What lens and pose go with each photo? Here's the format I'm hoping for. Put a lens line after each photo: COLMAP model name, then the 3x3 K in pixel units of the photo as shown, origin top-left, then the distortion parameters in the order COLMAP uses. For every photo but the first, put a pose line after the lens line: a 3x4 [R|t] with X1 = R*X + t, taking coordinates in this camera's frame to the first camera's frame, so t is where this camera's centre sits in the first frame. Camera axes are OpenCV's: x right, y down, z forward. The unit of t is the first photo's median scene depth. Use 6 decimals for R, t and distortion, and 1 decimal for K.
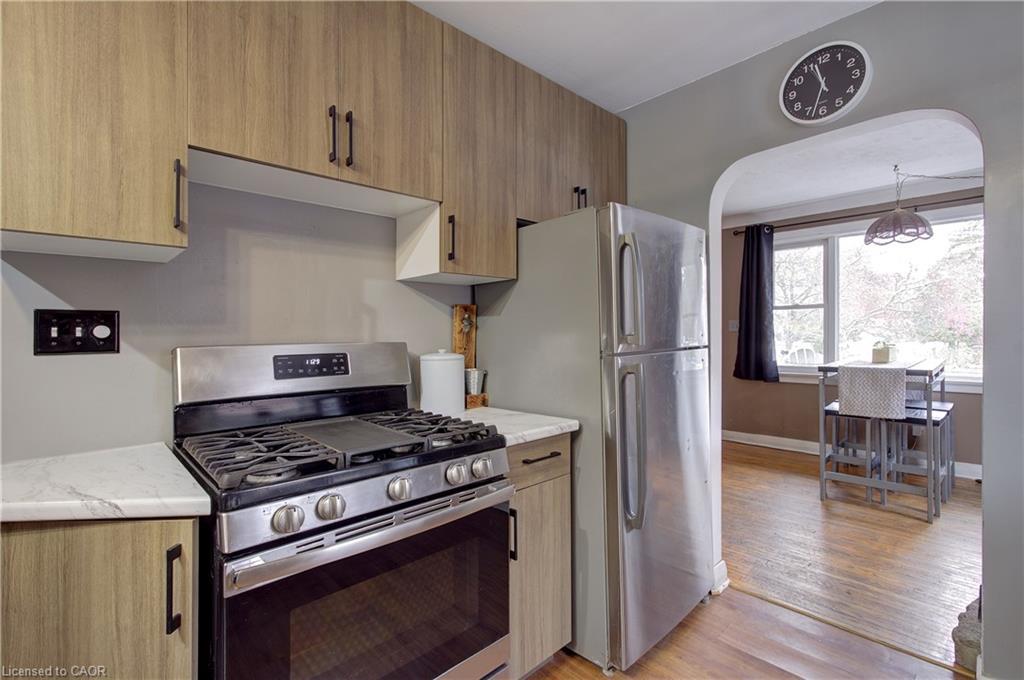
lens RADIAL K [[472.3, 0, 514.2], [0, 472.3, 330.4], [0, 0, 1]] dist [-0.001315, -0.000085]
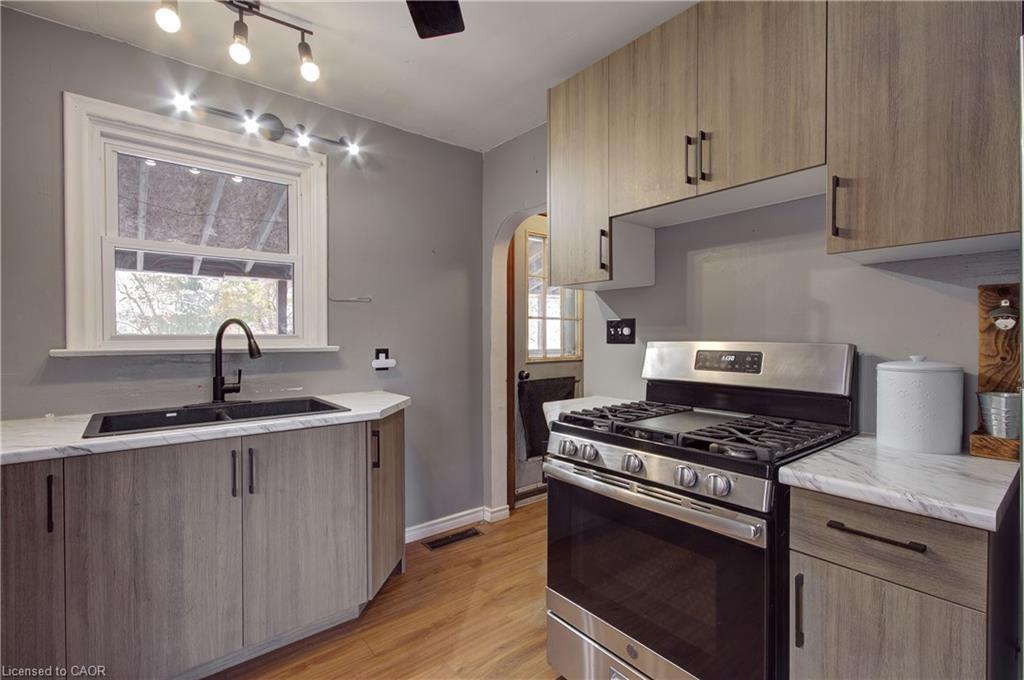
lens RADIAL K [[464.6, 0, 512.4], [0, 464.6, 338.3], [0, 0, 1]] dist [0.002462, 0.000482]
pose [[-0.080285, 0.015129, -0.996657, 0.719750], [0.007328, 0.999867, 0.014587, 0.000651], [0.996745, -0.006132, -0.080385, 0.599970]]
